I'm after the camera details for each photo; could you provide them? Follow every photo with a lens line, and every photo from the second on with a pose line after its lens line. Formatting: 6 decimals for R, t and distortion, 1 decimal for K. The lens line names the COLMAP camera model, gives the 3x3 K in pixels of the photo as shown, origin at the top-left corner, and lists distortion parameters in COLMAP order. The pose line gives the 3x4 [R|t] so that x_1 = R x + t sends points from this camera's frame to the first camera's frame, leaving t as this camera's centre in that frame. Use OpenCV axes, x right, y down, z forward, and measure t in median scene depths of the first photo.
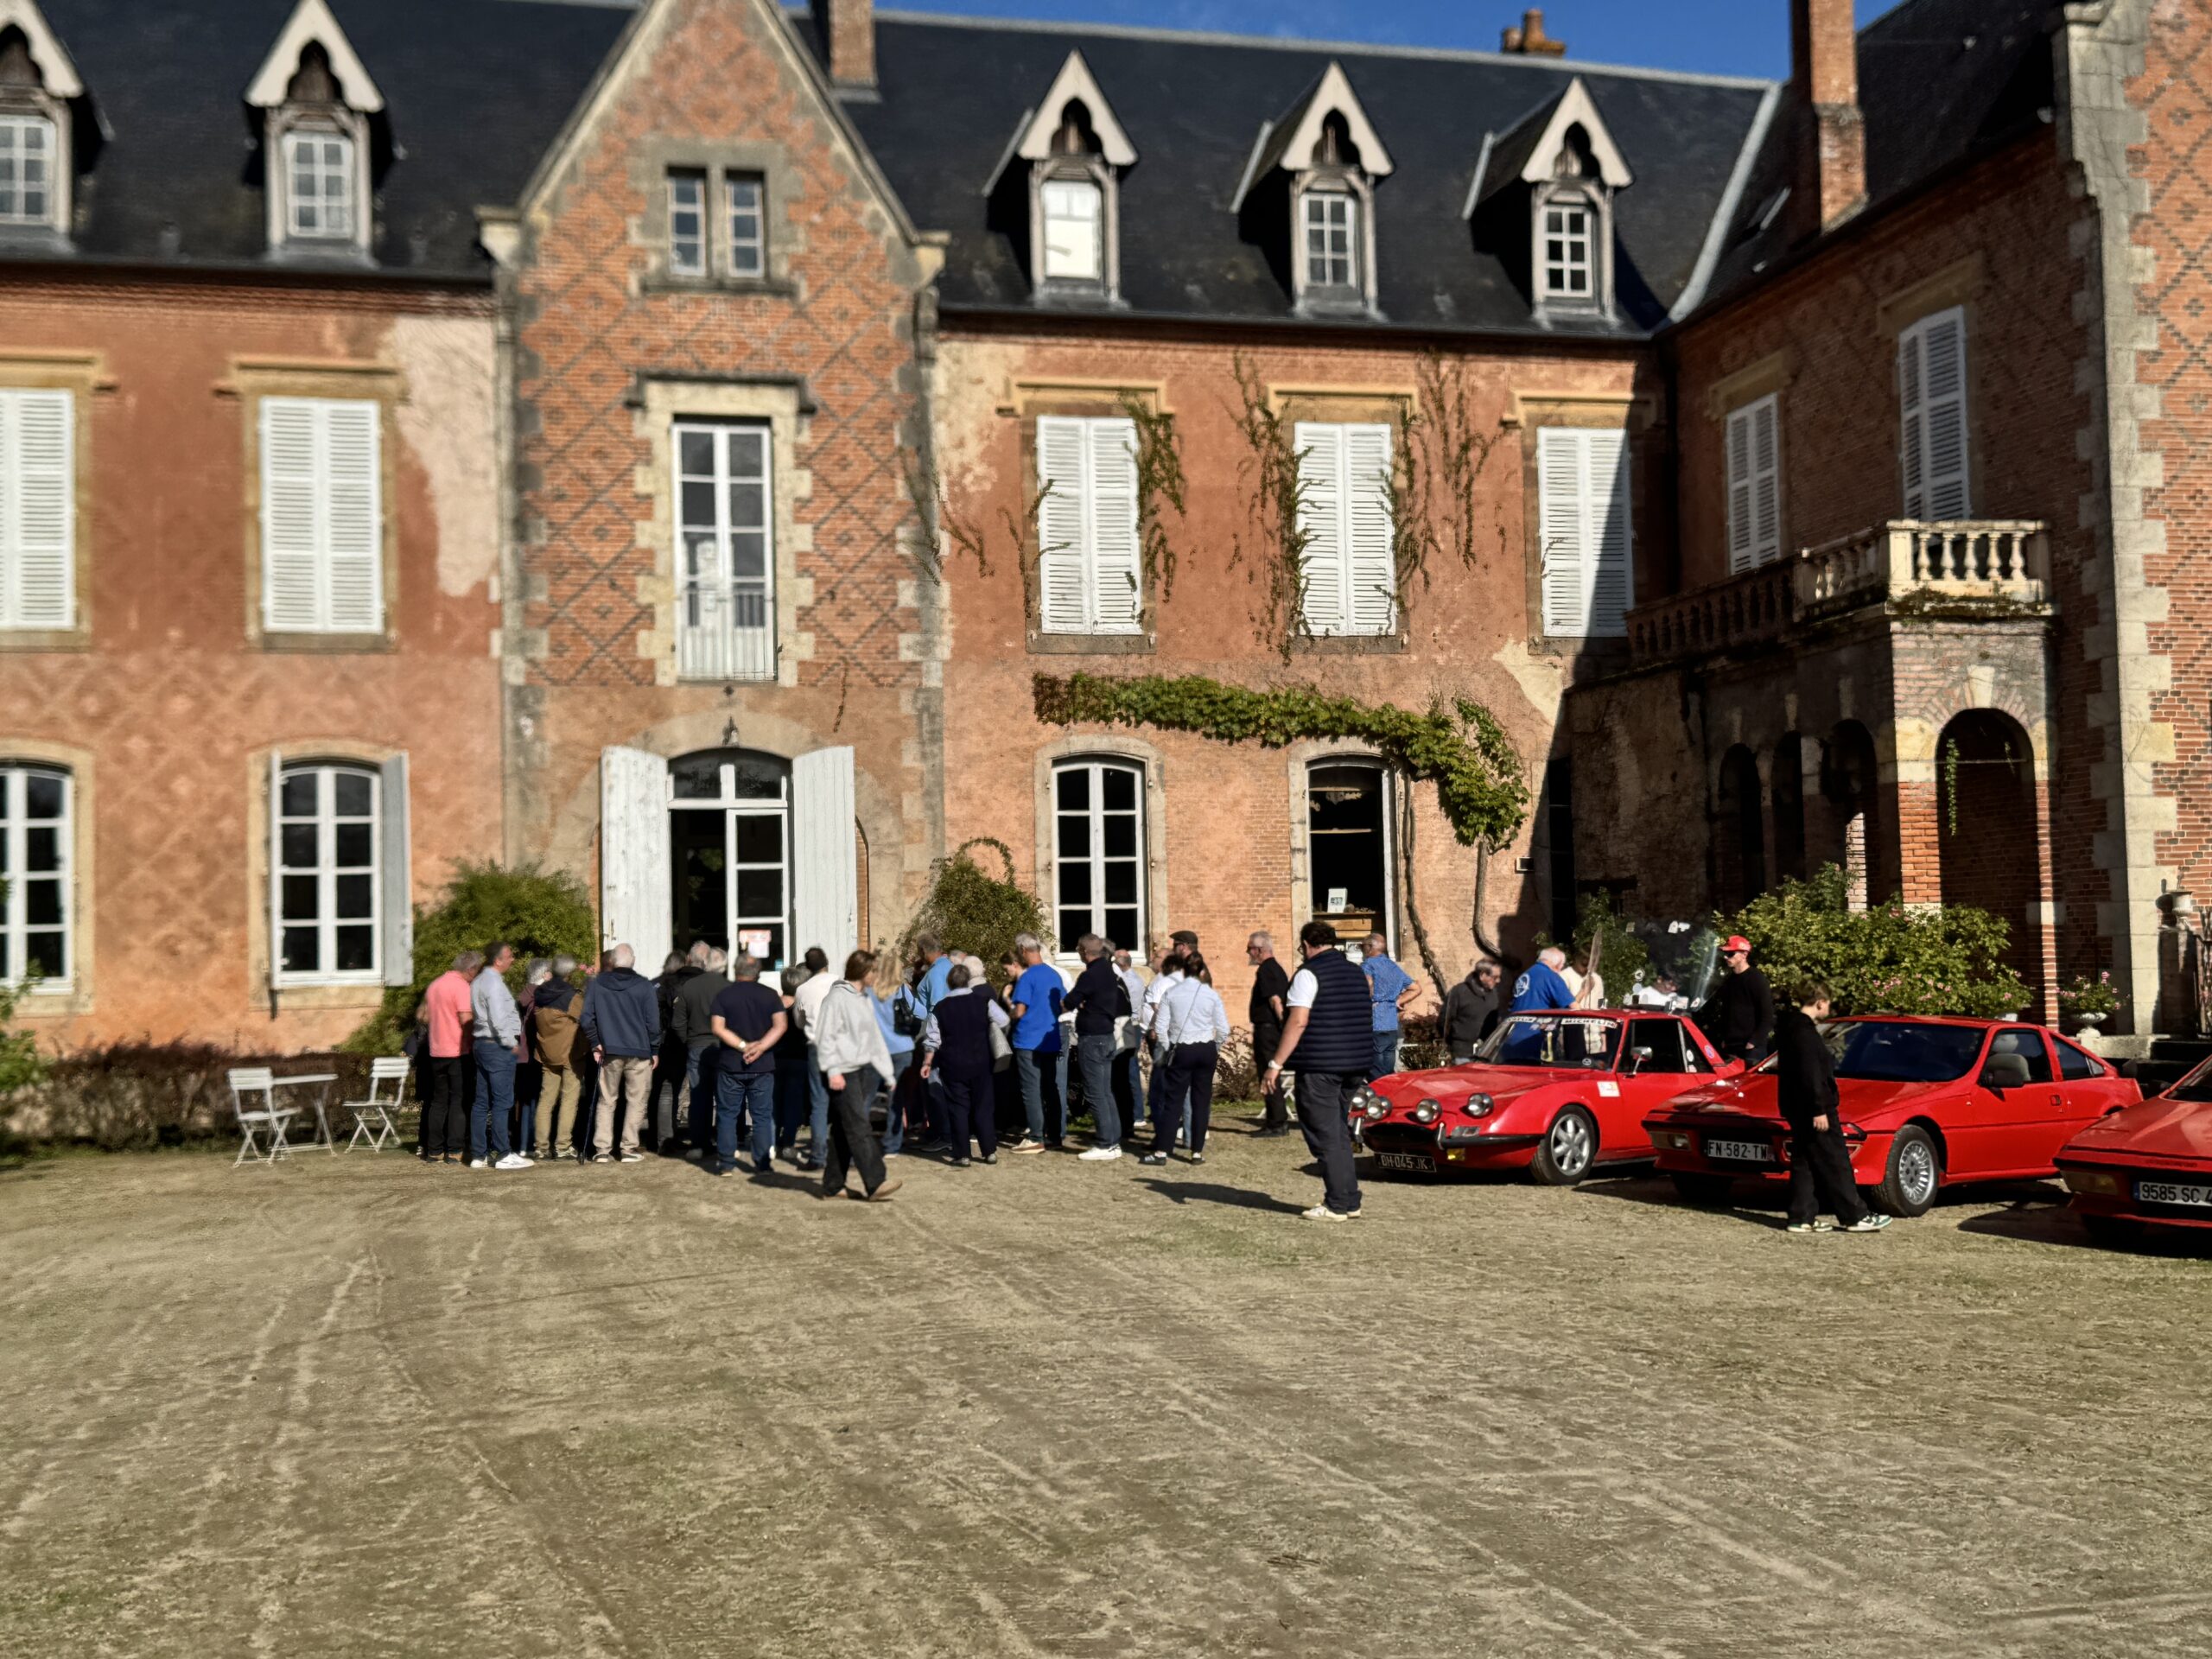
lens RADIAL K [[2669.5, 0, 1106.0], [0, 2669.5, 829.5], [0, 0, 1]] dist [0.198874, -0.407876]
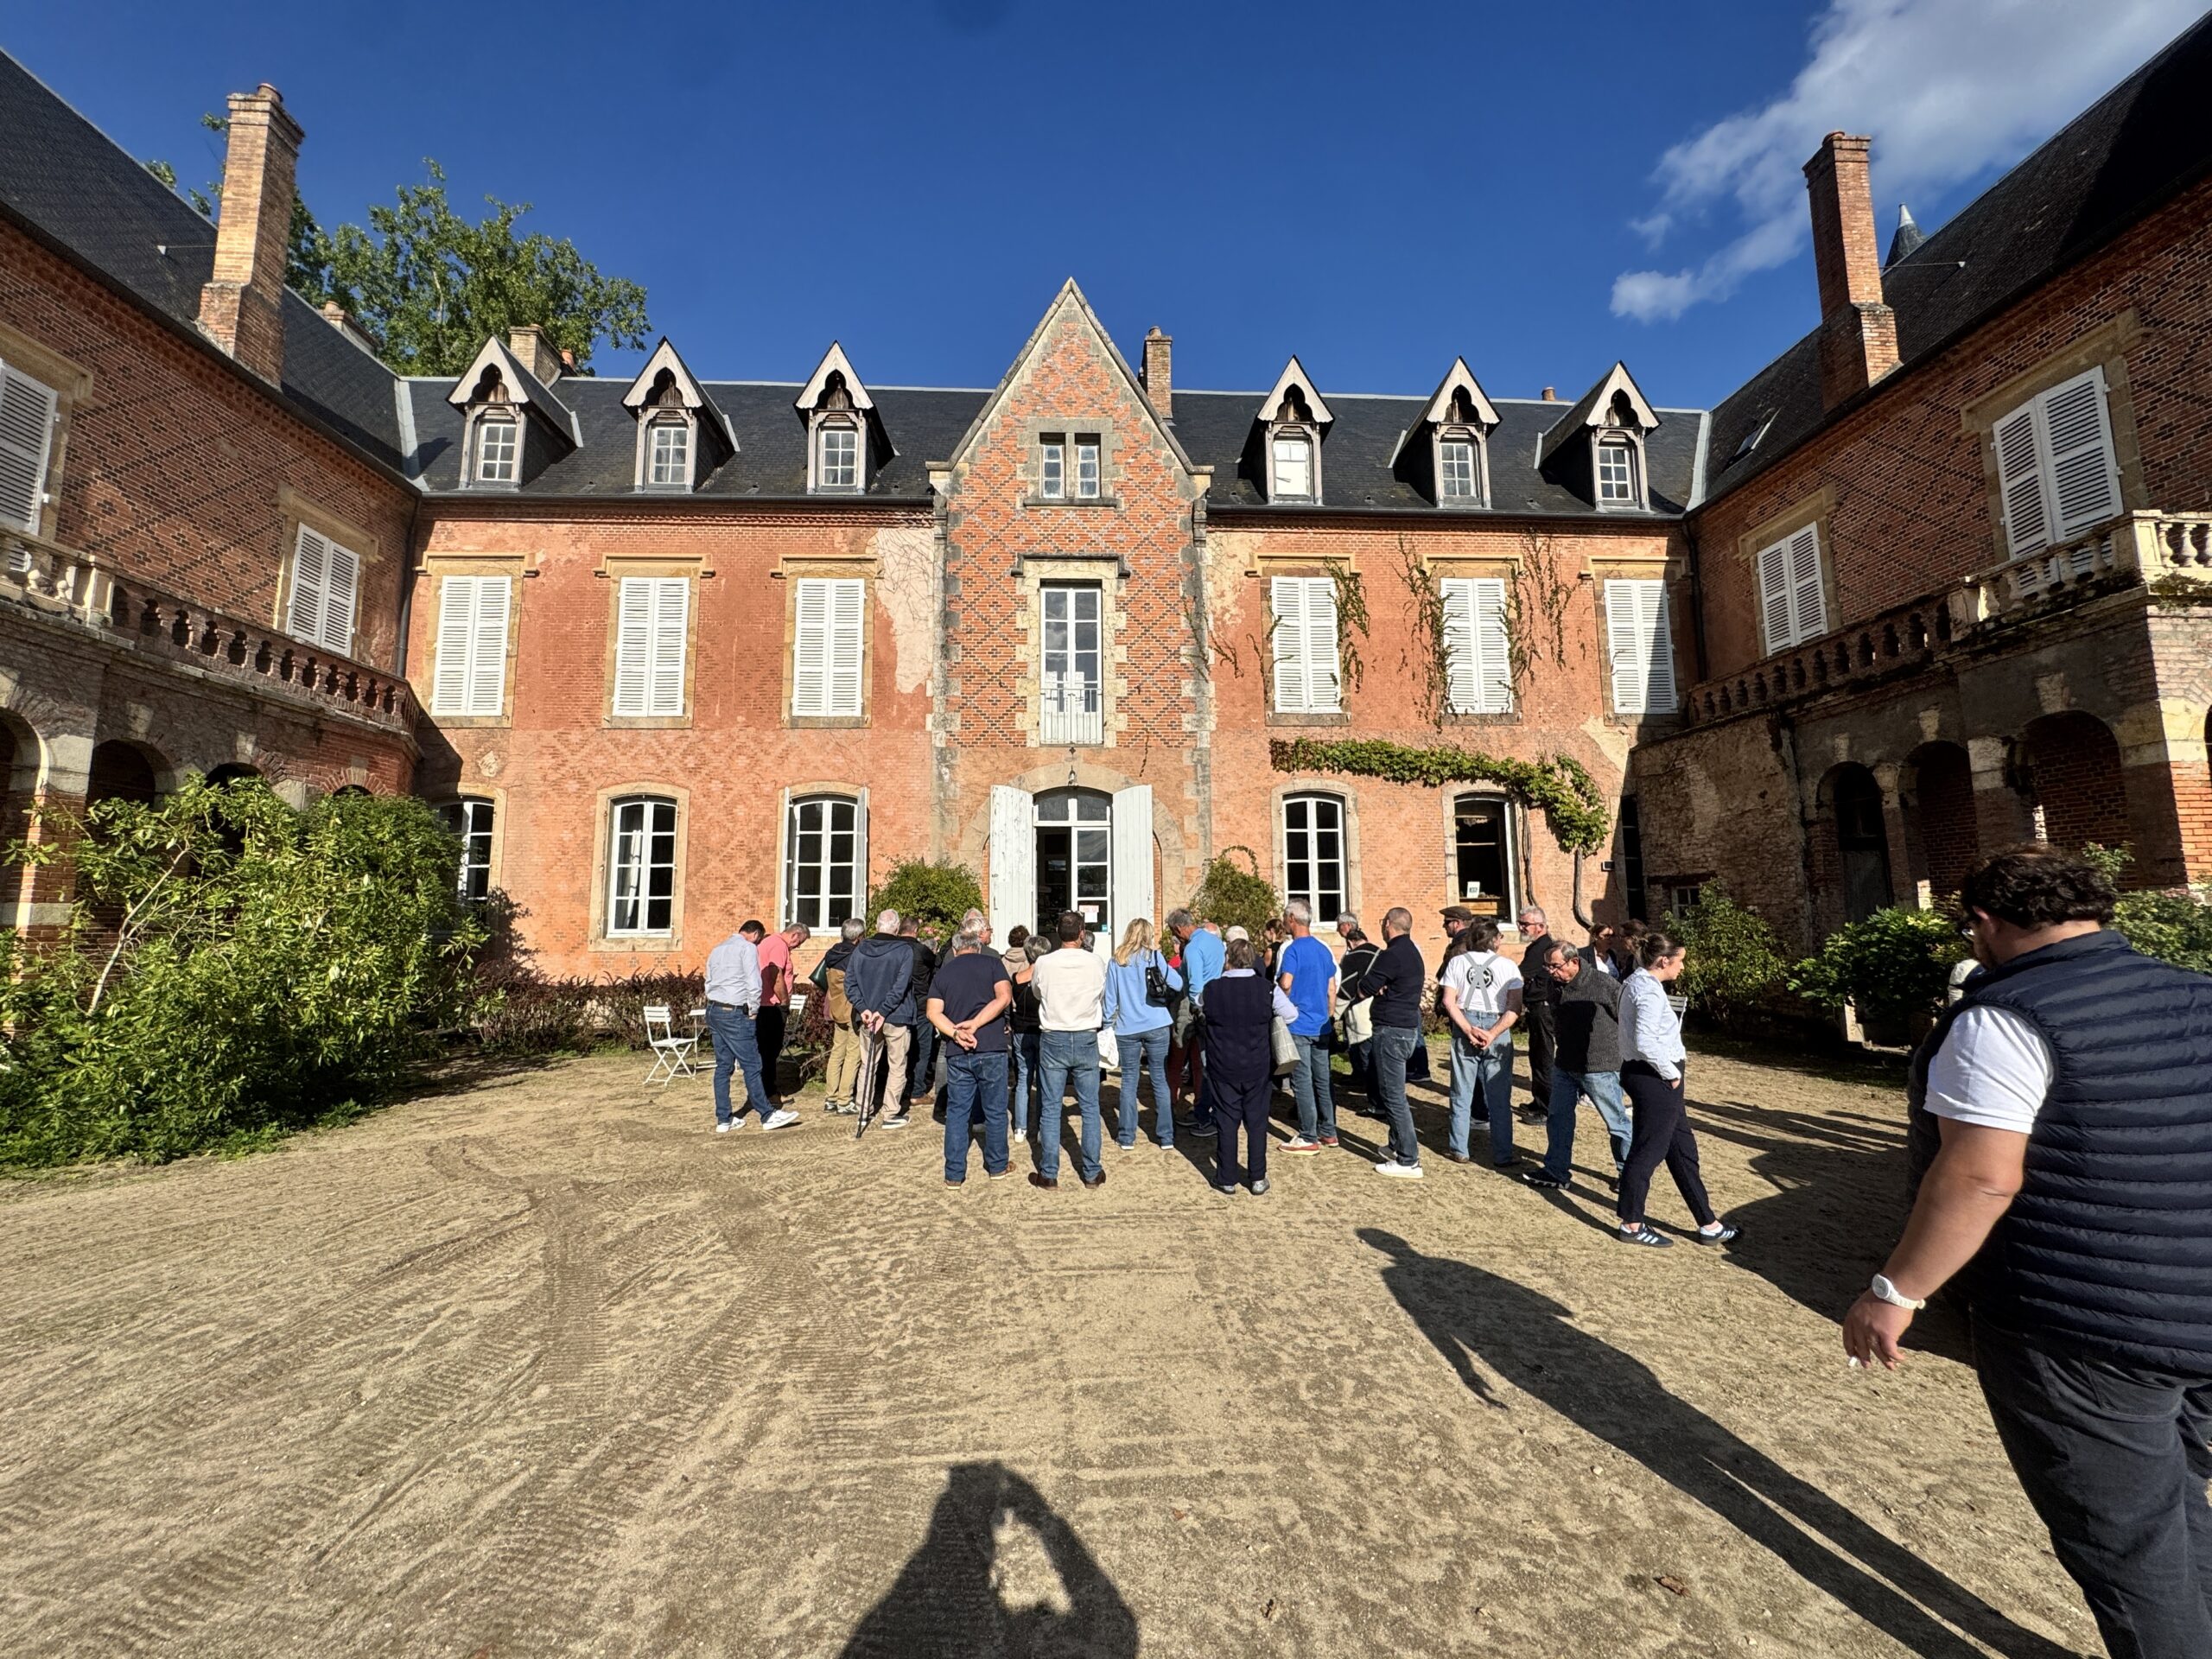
lens RADIAL K [[881.3, 0, 1106.0], [0, 881.3, 829.5], [0, 0, 1]] dist [-0.006335, 0.000455]
pose [[0.982450, -0.006251, -0.186419, -0.026127], [-0.003865, 0.998542, -0.053849, 0.021368], [0.186484, 0.053625, 0.980994, 0.499126]]
